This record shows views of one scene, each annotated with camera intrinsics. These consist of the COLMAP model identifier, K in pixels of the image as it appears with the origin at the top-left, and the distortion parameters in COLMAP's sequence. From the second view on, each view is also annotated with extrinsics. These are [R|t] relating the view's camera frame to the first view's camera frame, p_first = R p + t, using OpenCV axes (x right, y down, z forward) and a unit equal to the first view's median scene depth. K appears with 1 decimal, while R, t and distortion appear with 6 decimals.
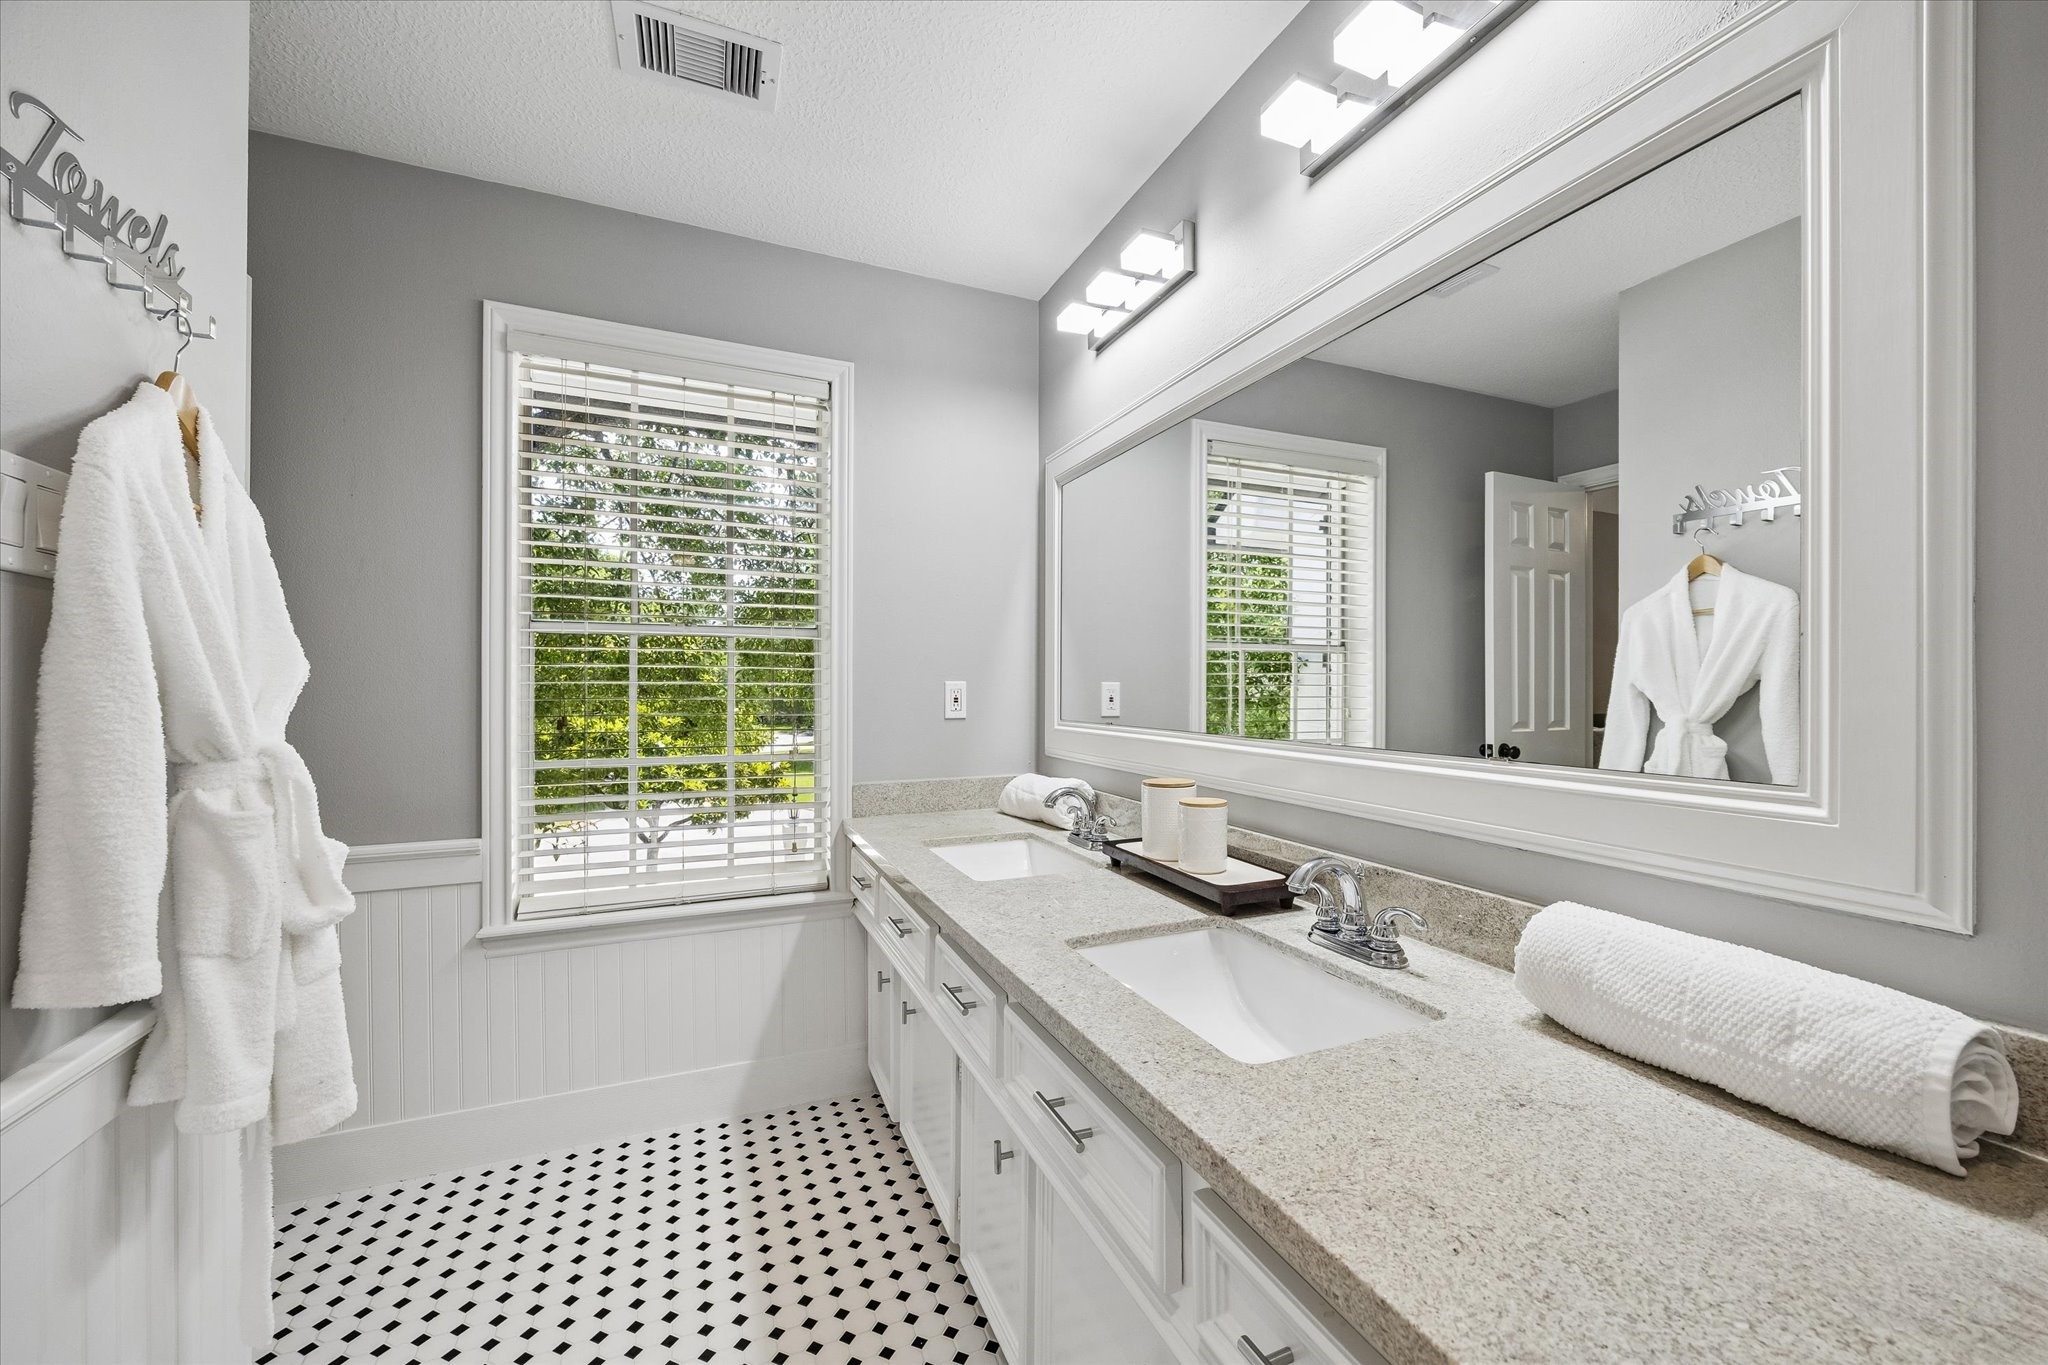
lens RADIAL K [[788.2, 0, 1024.0], [0, 788.2, 682.5], [0, 0, 1]] dist [0.000498, 0.000025]
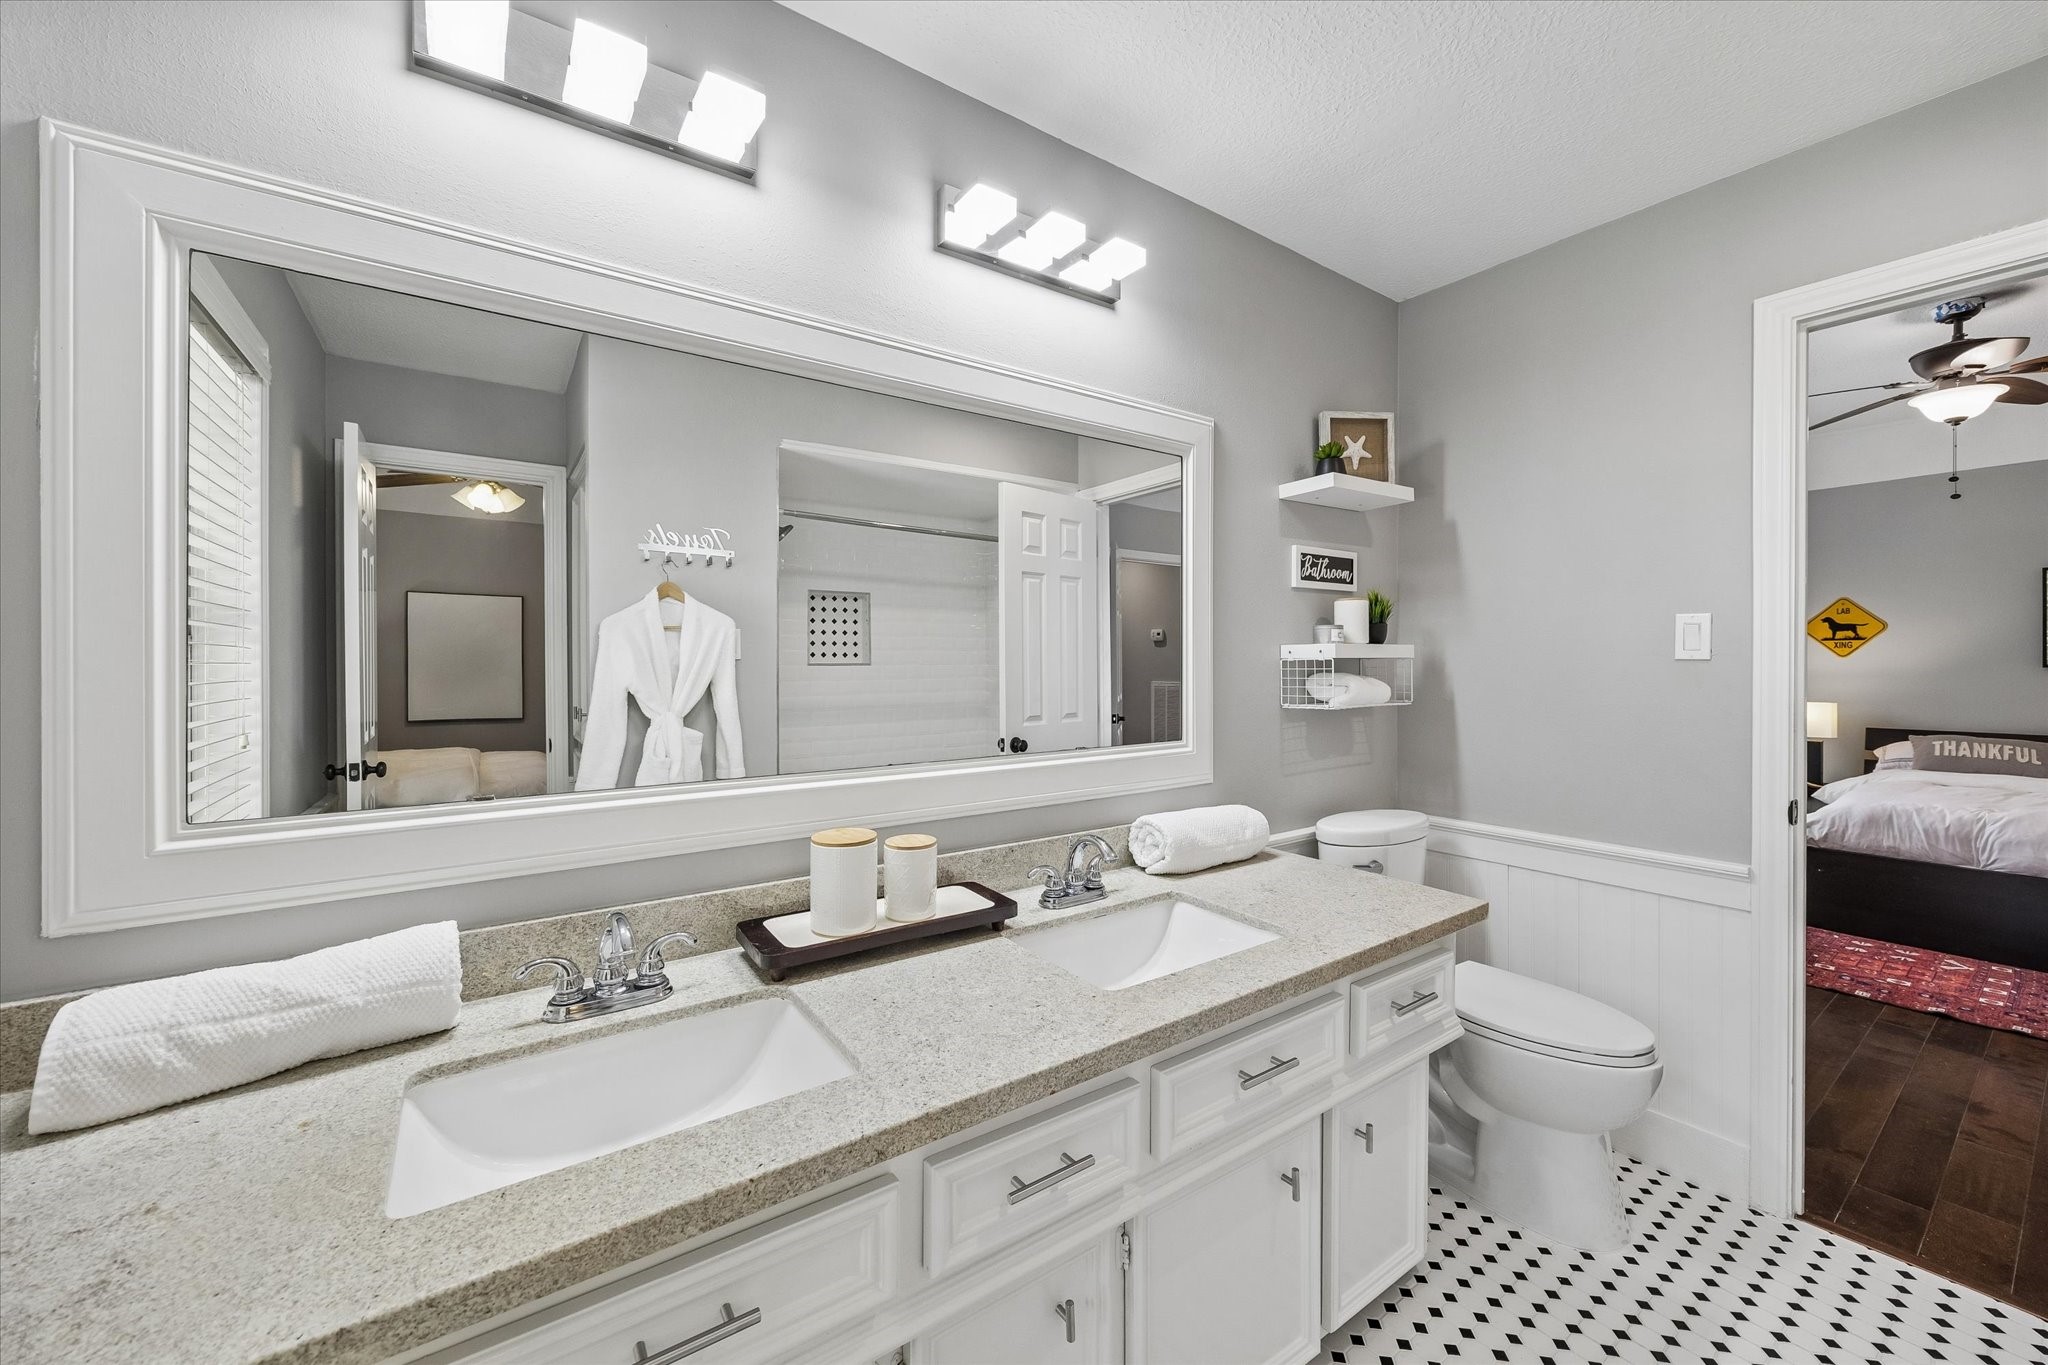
lens RADIAL K [[771.1, 0, 1018.8], [0, 771.1, 656.5], [0, 0, 1]] dist [0.000004, 0.000034]
pose [[-0.199491, -0.003288, 0.979894, -0.756707], [-0.009263, 0.999956, 0.001470, -0.082290], [-0.979856, -0.008784, -0.199513, 1.129782]]
